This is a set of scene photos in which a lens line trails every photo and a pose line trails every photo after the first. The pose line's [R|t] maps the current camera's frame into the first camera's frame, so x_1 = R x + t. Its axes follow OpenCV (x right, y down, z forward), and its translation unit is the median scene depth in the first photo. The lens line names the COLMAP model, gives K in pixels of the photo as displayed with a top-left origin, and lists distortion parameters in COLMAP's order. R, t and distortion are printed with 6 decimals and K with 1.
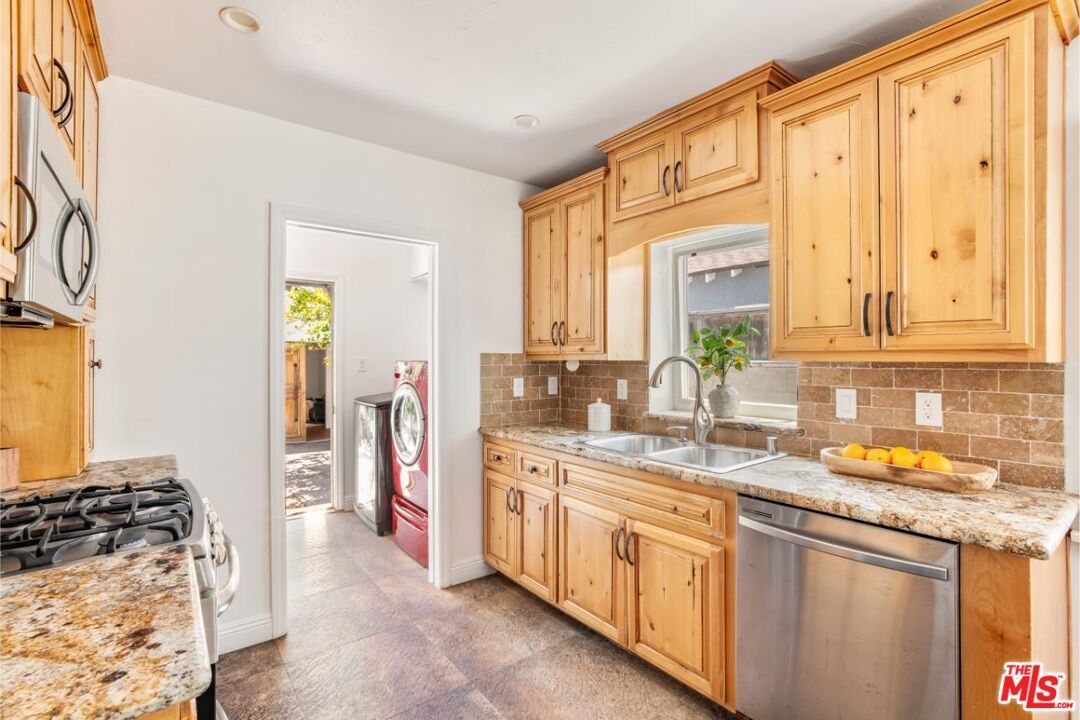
lens RADIAL K [[492.5, 0, 538.7], [0, 492.5, 358.3], [0, 0, 1]] dist [-0.023306, 0.000266]
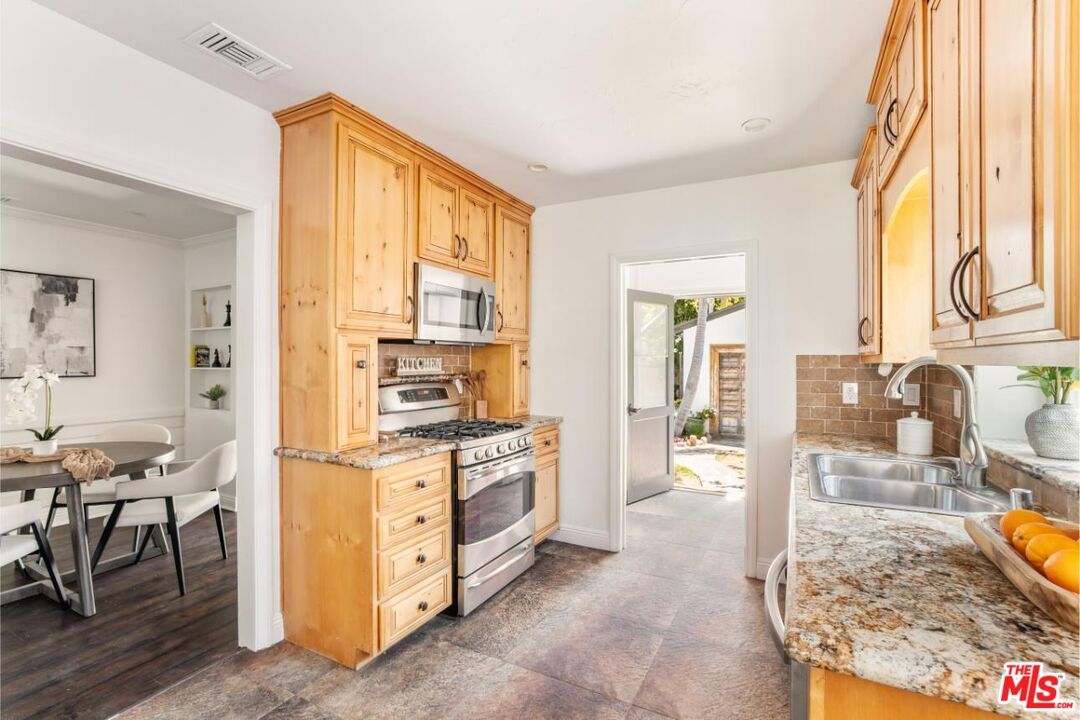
lens RADIAL K [[492.5, 0, 543.6], [0, 492.5, 358.5], [0, 0, 1]] dist [-0.023306, 0.000266]
pose [[0.425910, -0.003814, -0.904758, 0.736779], [-0.002667, 0.999981, -0.005471, 0.004077], [0.904762, 0.004744, 0.425892, 0.188580]]
